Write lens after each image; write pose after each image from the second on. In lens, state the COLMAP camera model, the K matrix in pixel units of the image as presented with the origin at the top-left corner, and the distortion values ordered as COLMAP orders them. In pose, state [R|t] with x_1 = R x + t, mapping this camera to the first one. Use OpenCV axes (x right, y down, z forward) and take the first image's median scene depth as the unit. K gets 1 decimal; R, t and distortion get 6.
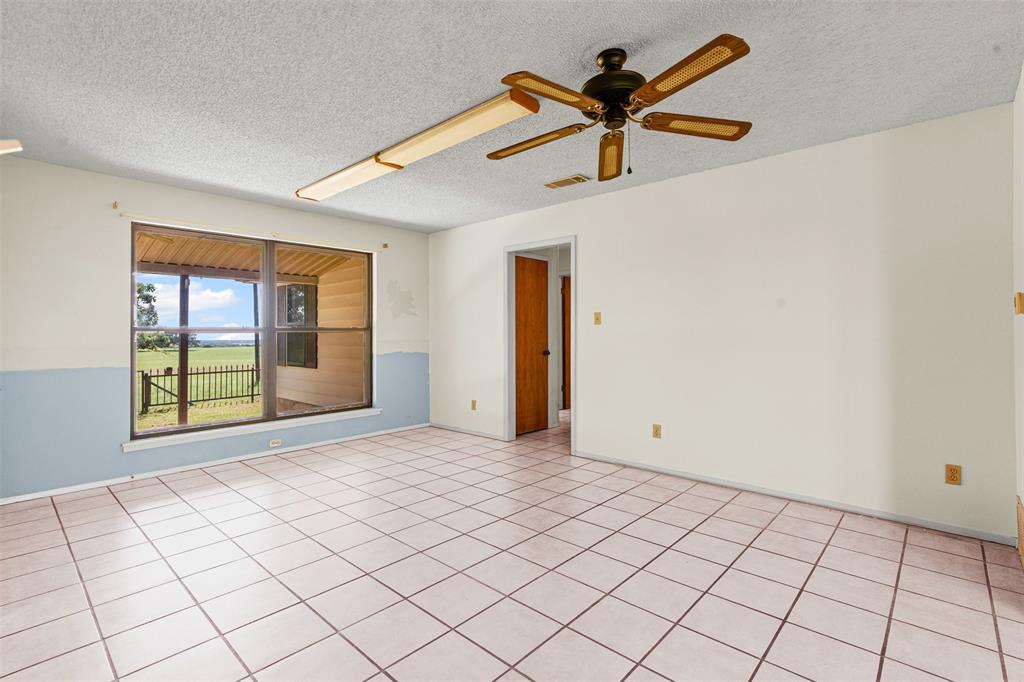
lens RADIAL K [[469.5, 0, 512.9], [0, 469.5, 332.1], [0, 0, 1]] dist [-0.003396, 0.001154]
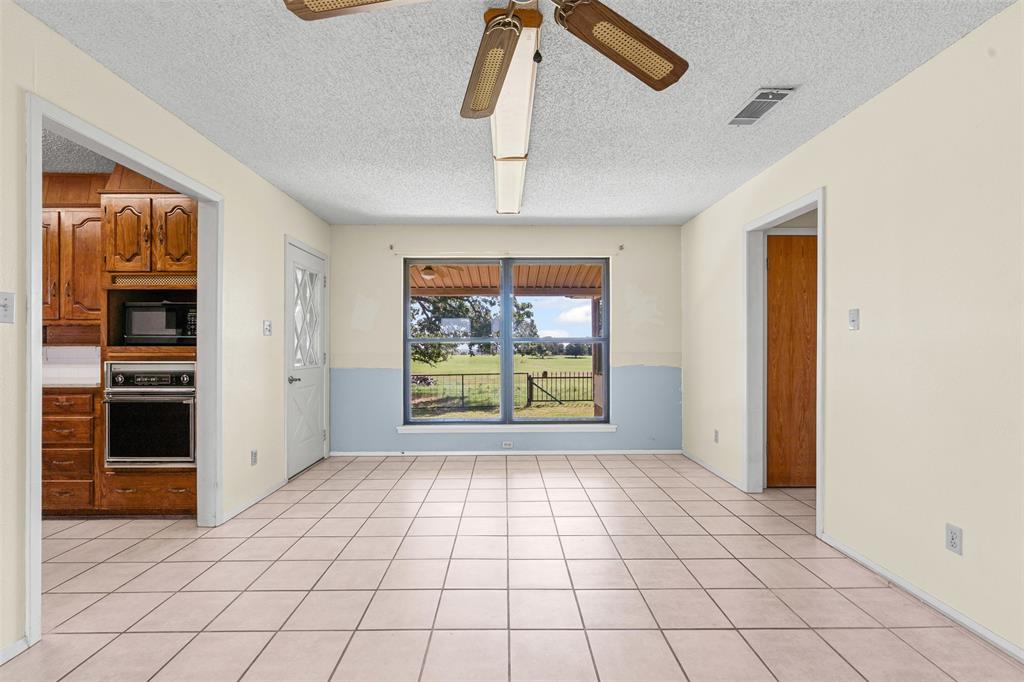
lens RADIAL K [[469.5, 0, 514.2], [0, 469.5, 346.0], [0, 0, 1]] dist [-0.003396, 0.001154]
pose [[0.692488, 0.005989, -0.721404, 0.242515], [-0.001291, 0.999974, 0.007062, 0.000778], [0.721428, -0.003959, 0.692478, 0.221165]]
